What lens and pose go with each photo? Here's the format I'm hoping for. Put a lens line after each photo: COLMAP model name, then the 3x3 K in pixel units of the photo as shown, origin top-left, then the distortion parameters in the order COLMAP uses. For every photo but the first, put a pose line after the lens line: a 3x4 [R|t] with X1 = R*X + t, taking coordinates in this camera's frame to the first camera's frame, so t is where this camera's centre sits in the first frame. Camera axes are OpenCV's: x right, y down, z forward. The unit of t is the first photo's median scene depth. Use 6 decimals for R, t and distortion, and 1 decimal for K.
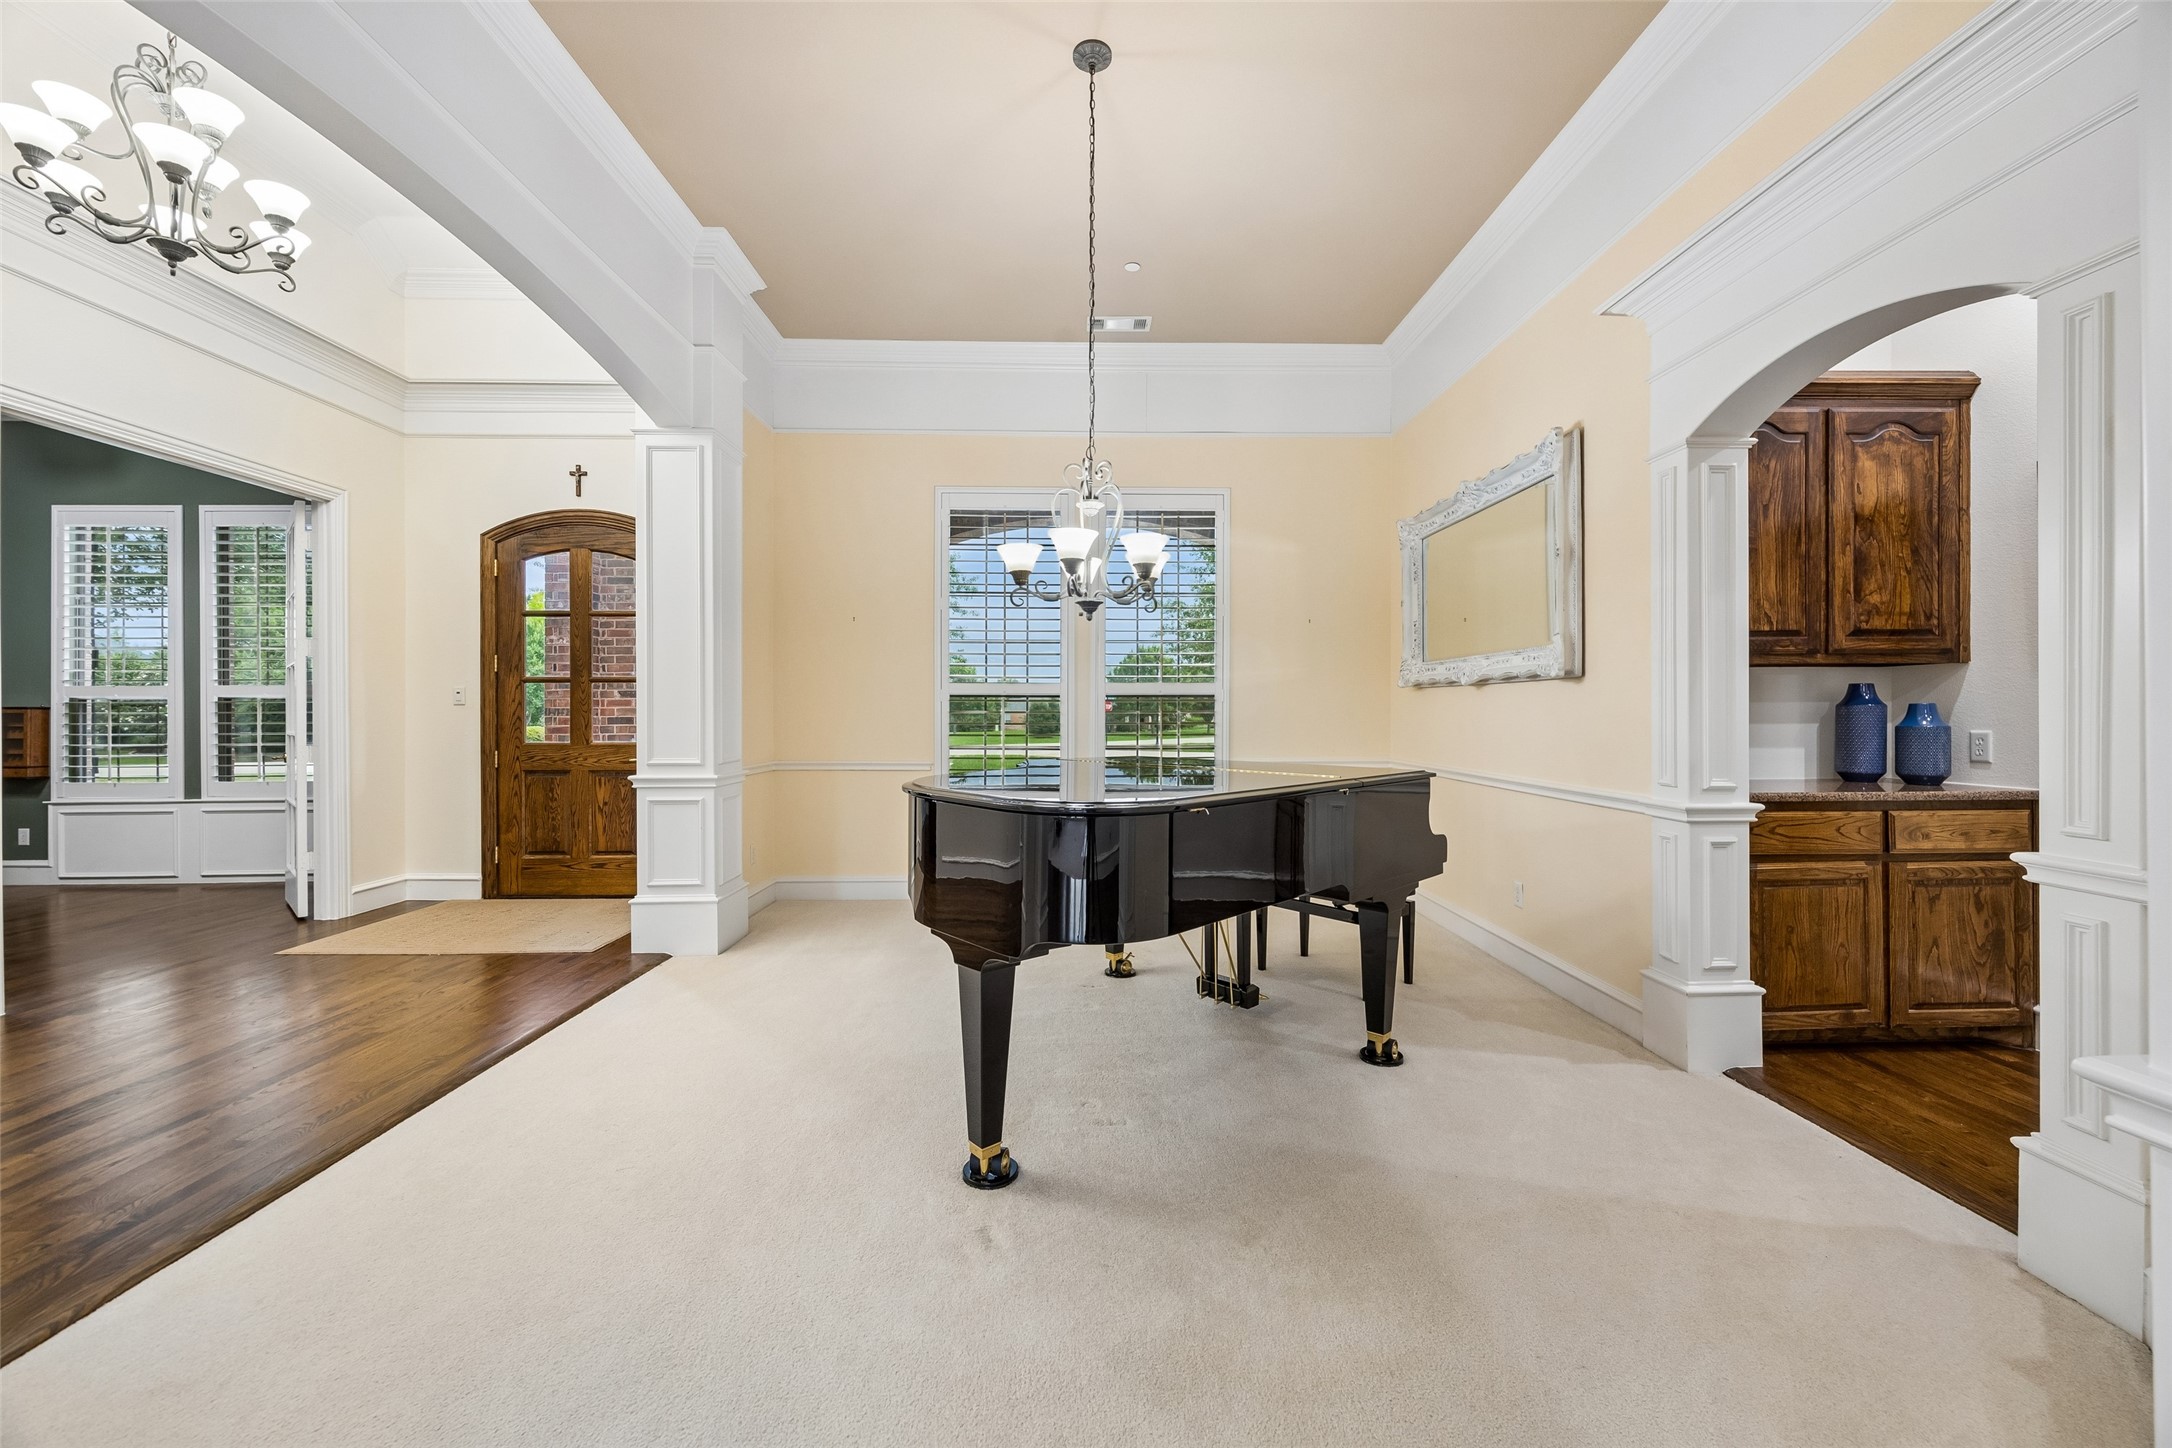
lens RADIAL K [[830.4, 0, 1096.5], [0, 830.4, 713.6], [0, 0, 1]] dist [0.000338, -0.000001]
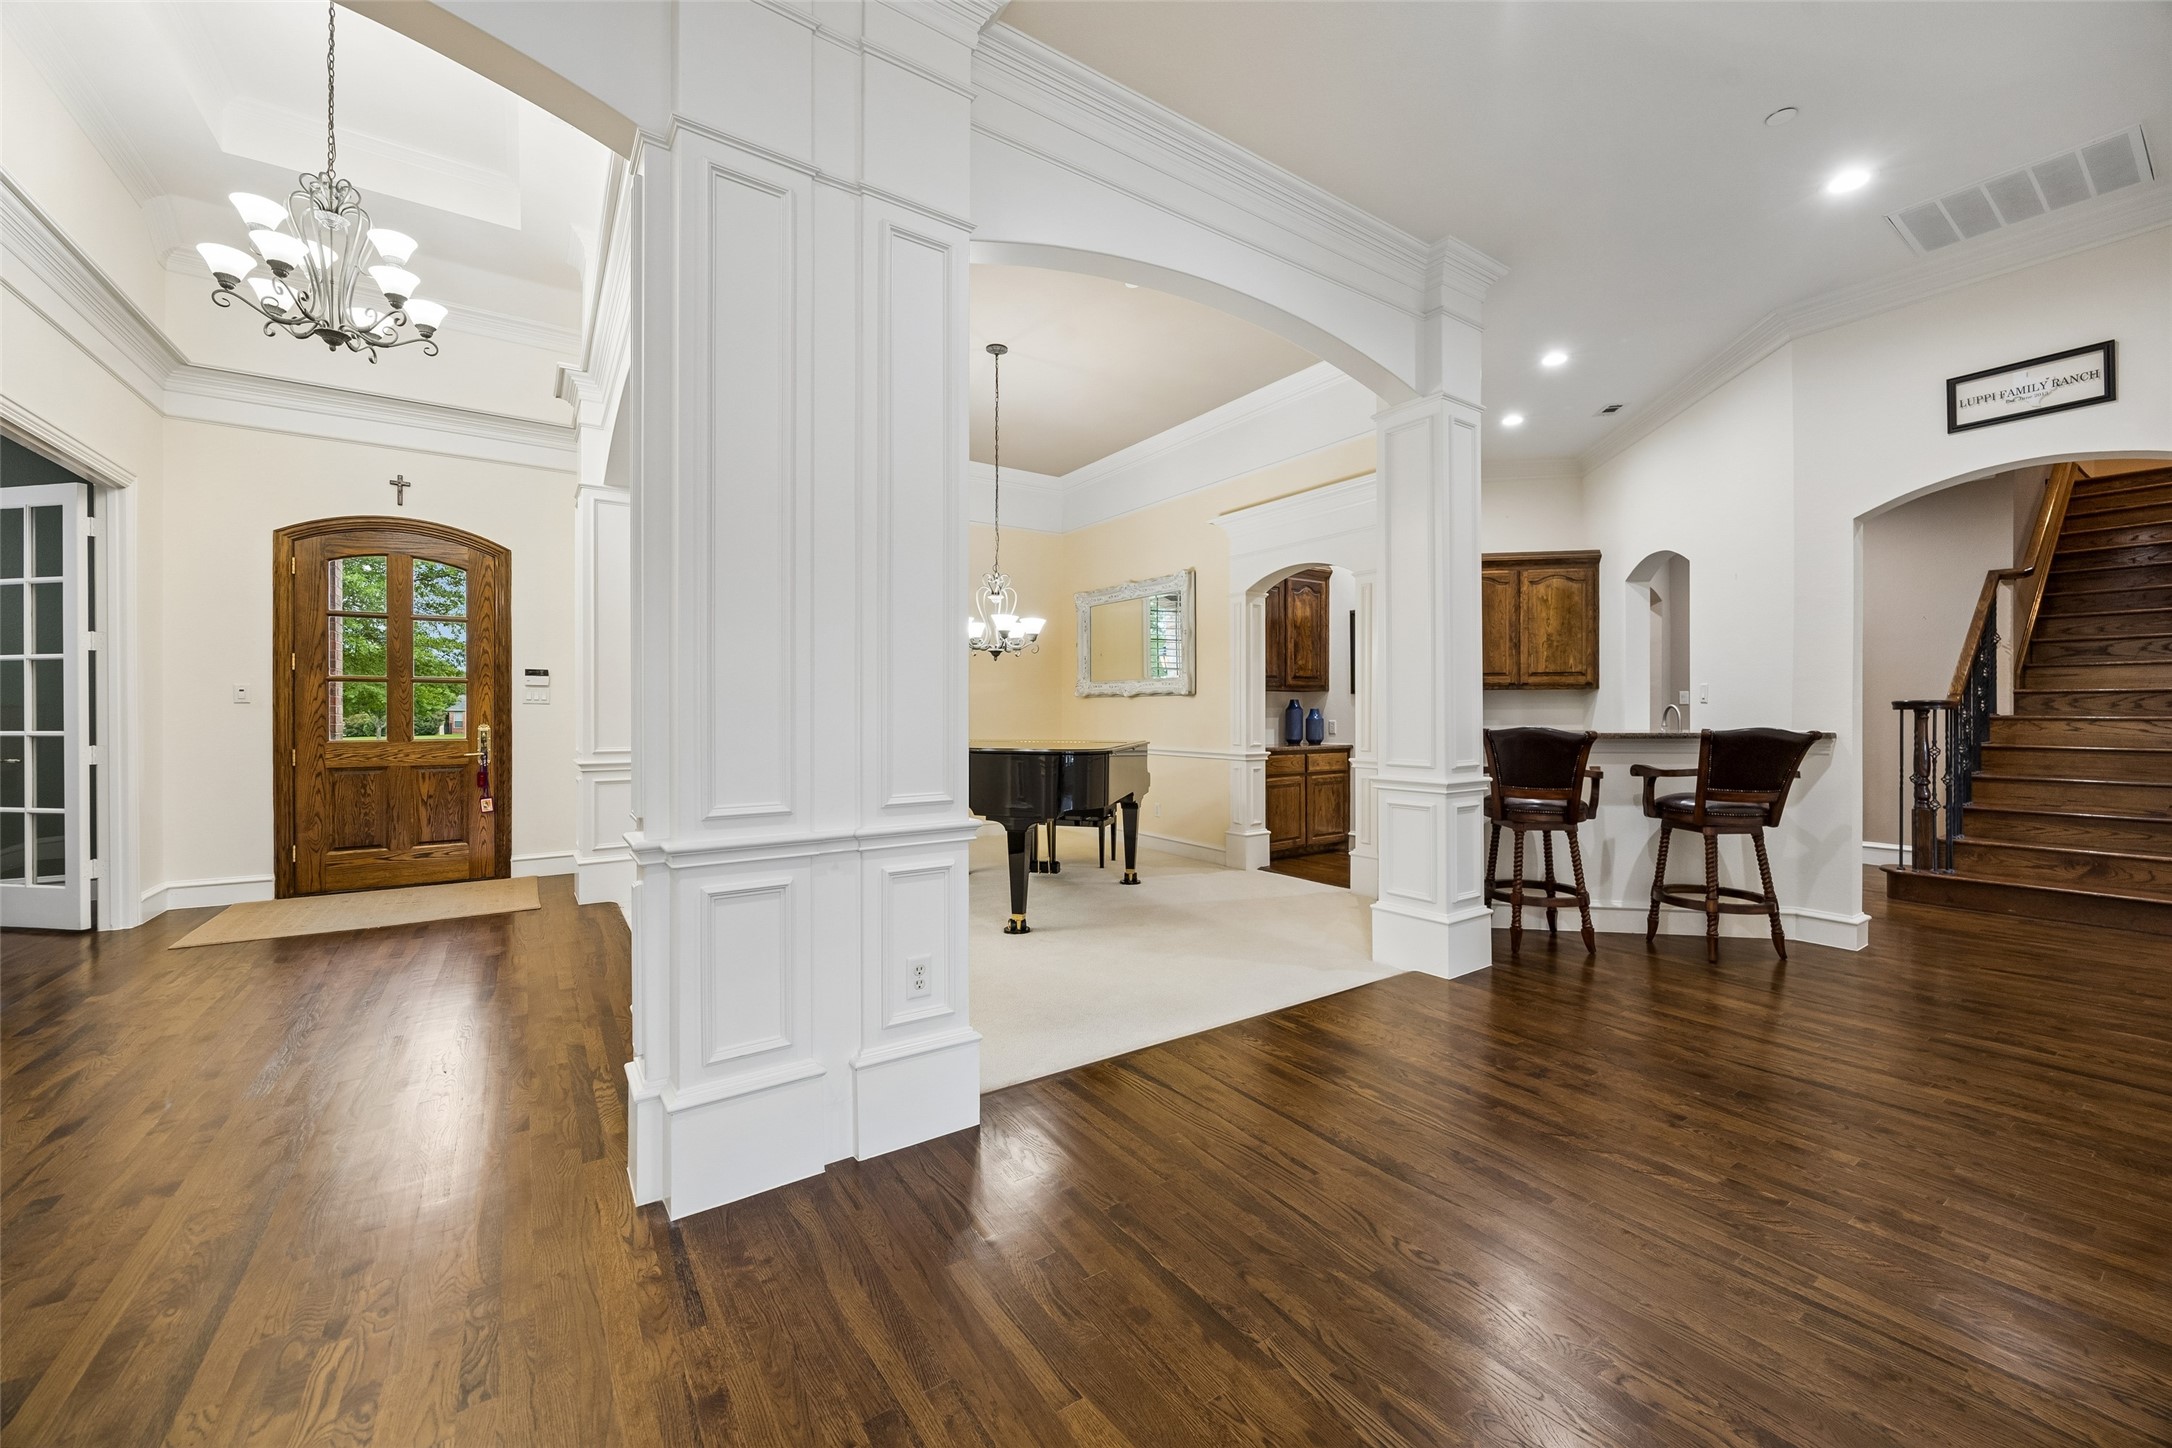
lens RADIAL K [[830.4, 0, 1096.5], [0, 830.4, 713.6], [0, 0, 1]] dist [0.000338, -0.000001]
pose [[0.840439, 0.000755, 0.541905, -0.753786], [-0.000528, 1.000000, -0.000574, 0.003469], [-0.541905, 0.000196, 0.840440, -0.600228]]
